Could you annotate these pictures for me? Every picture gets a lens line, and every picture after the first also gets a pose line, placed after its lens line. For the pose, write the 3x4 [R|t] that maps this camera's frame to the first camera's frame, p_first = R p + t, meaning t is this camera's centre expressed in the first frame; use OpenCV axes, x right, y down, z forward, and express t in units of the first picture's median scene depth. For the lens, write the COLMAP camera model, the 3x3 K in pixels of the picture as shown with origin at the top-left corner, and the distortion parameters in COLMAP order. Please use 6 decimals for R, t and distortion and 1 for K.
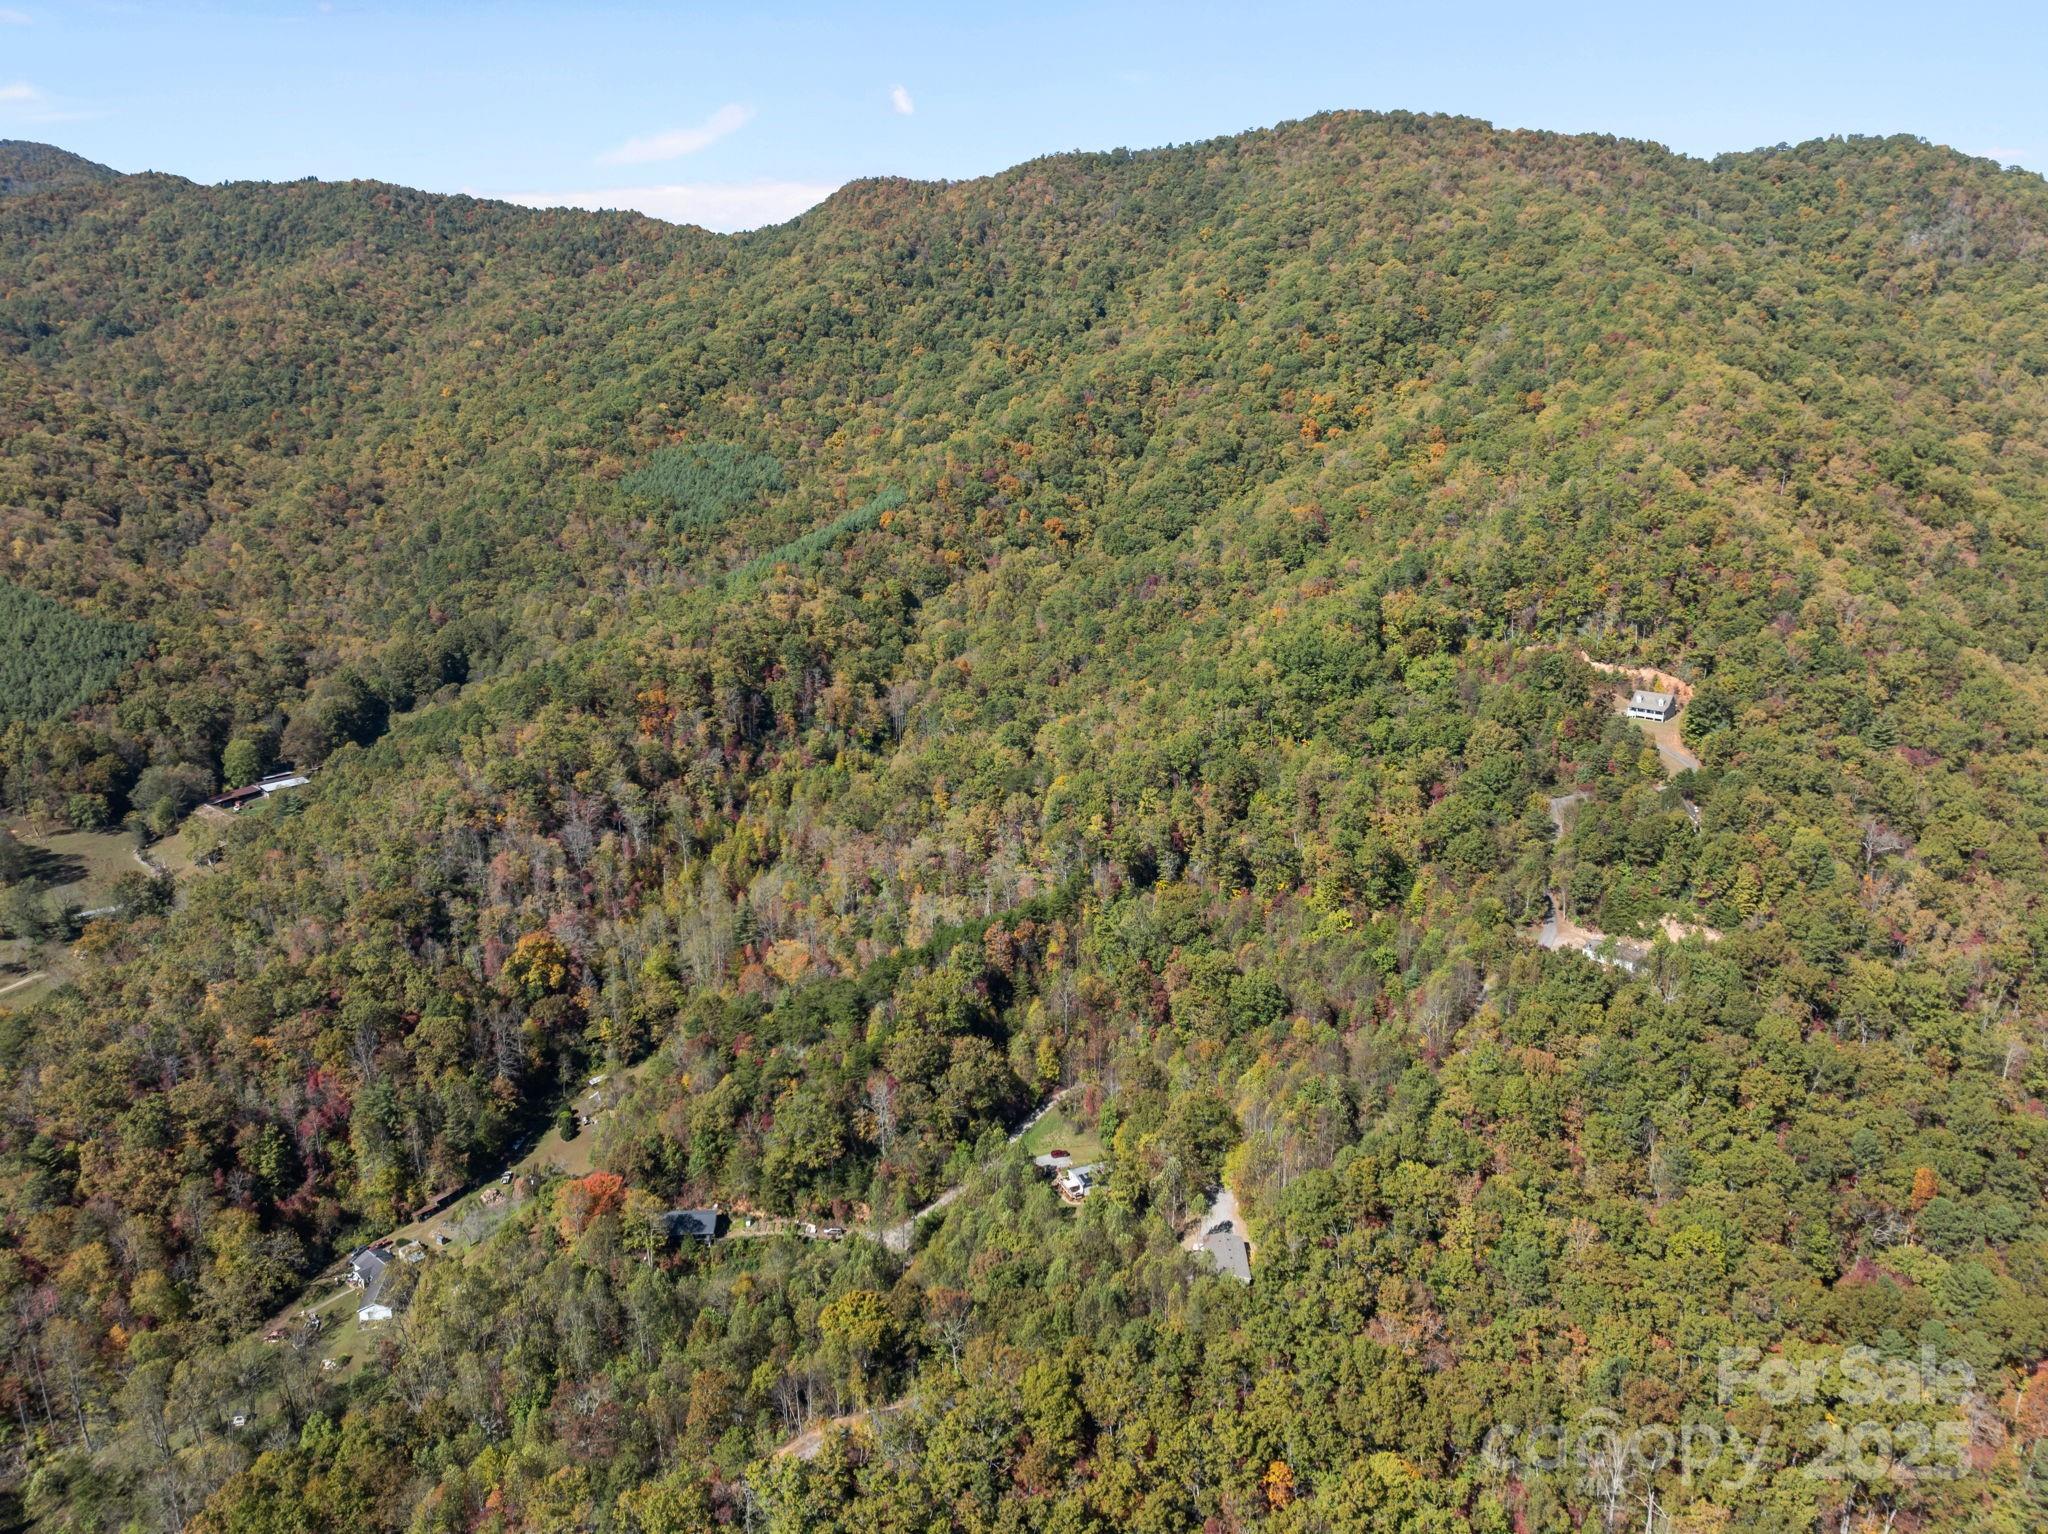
lens RADIAL K [[1444.7, 0, 1024.0], [0, 1444.7, 767.0], [0, 0, 1]] dist [-0.069901, 0.023348]
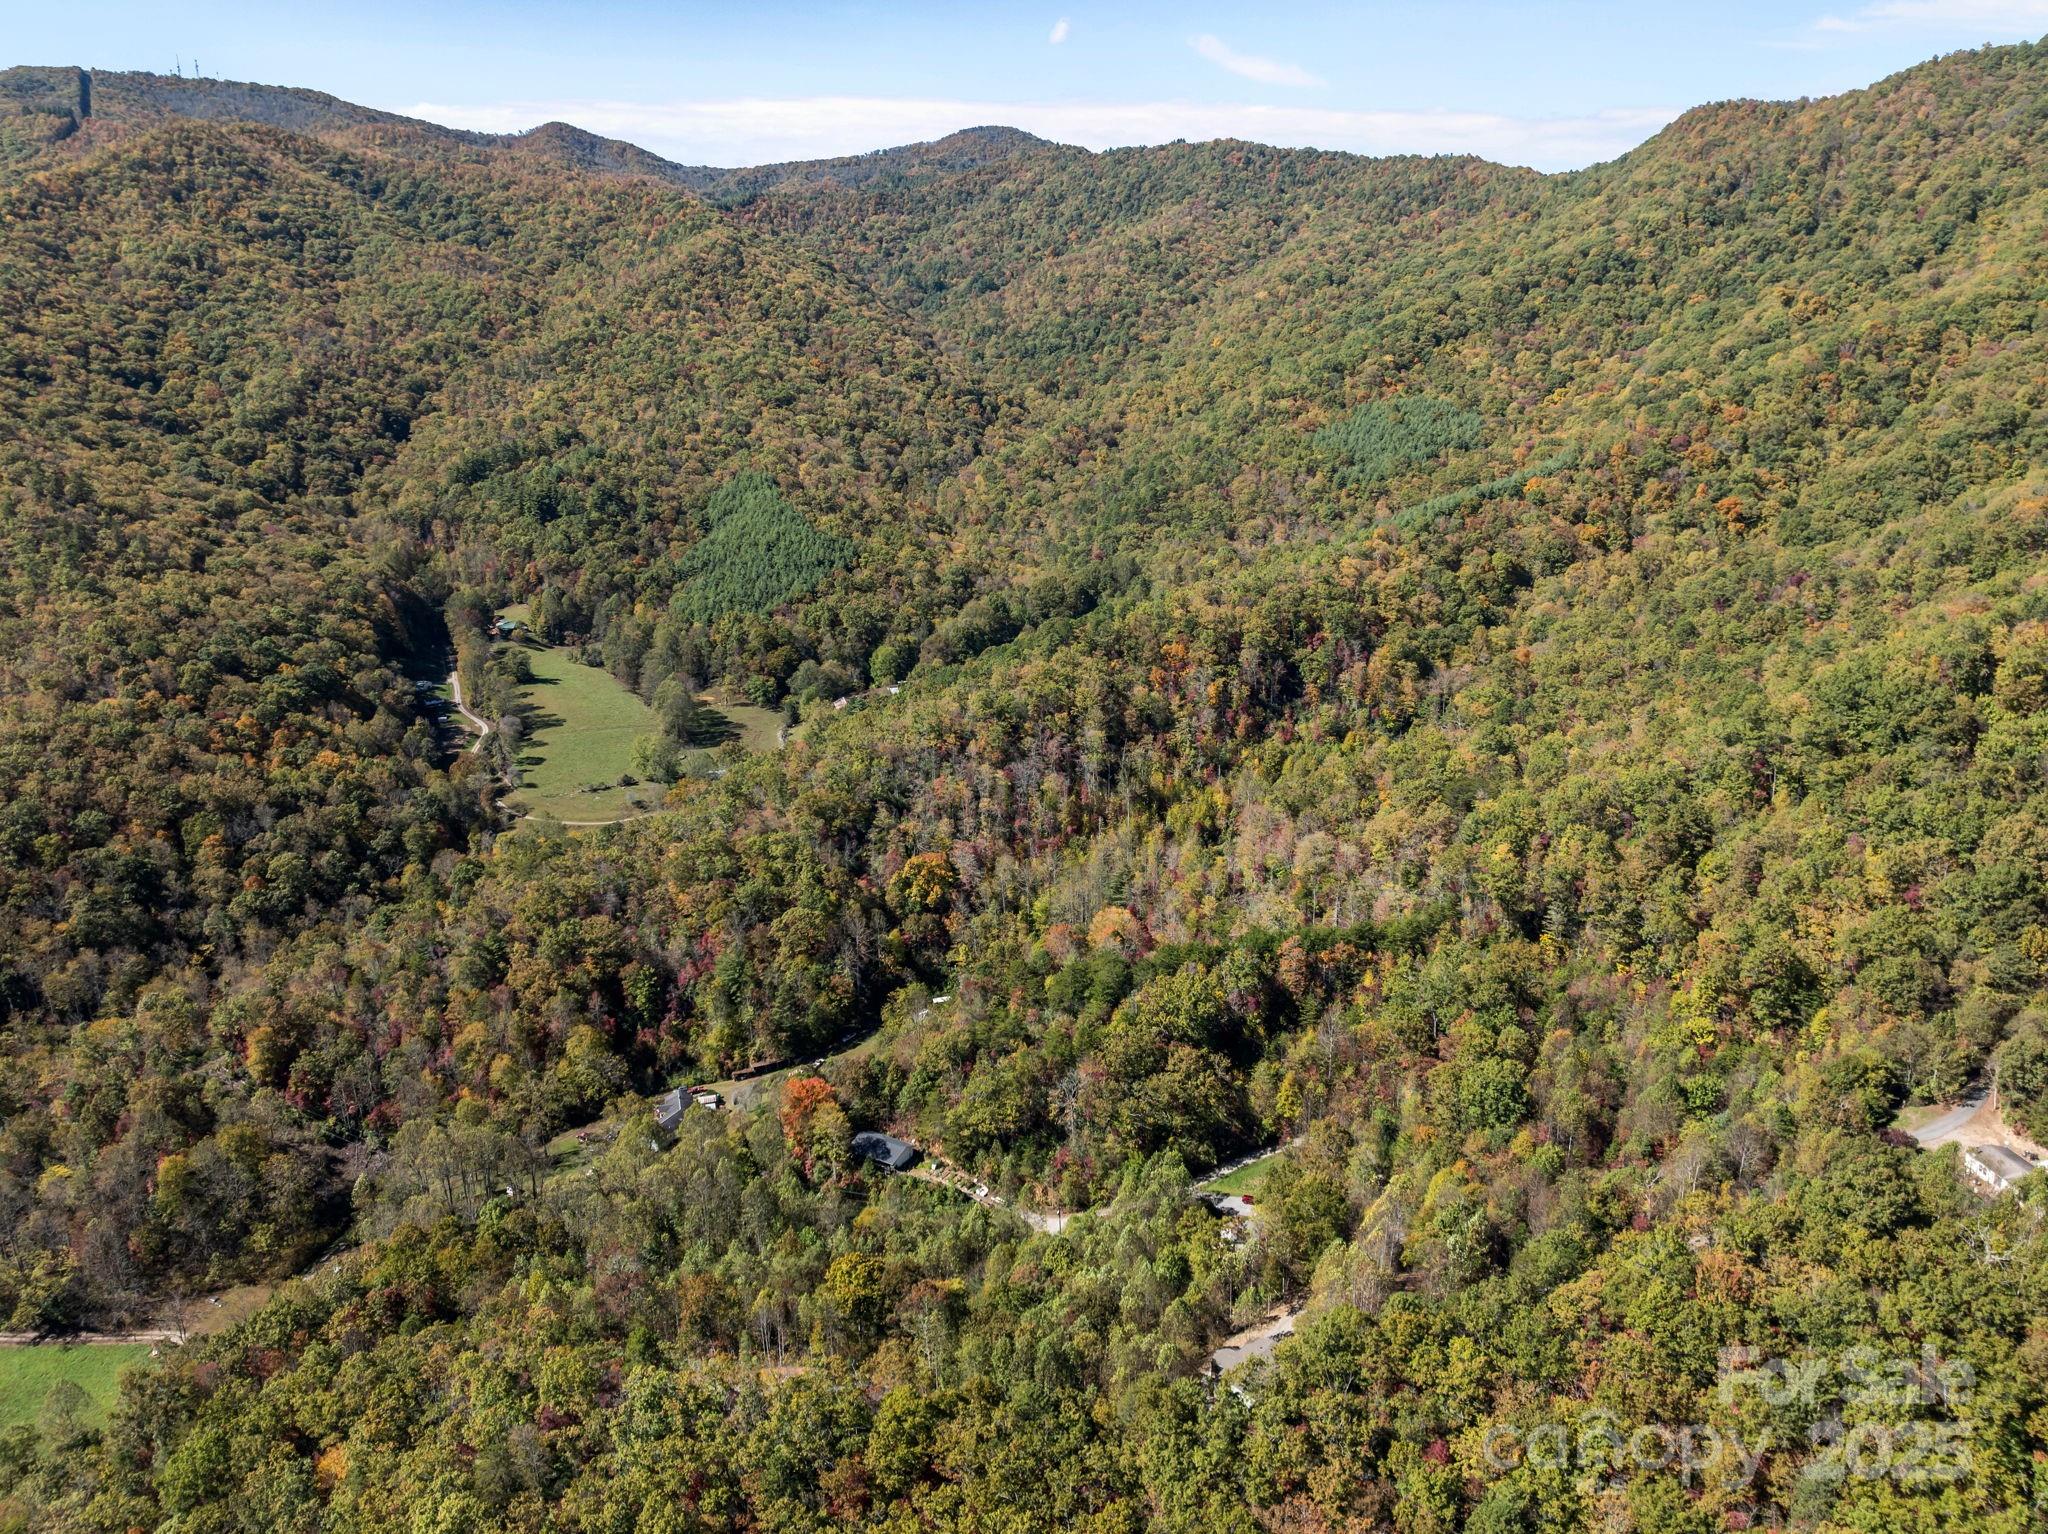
lens RADIAL K [[1444.7, 0, 1024.0], [0, 1444.7, 767.0], [0, 0, 1]] dist [-0.069901, 0.023348]
pose [[0.813258, 0.156082, -0.560581, 0.166966], [-0.137759, 0.987612, 0.075128, -0.020759], [0.565363, 0.016126, 0.824685, 0.079911]]
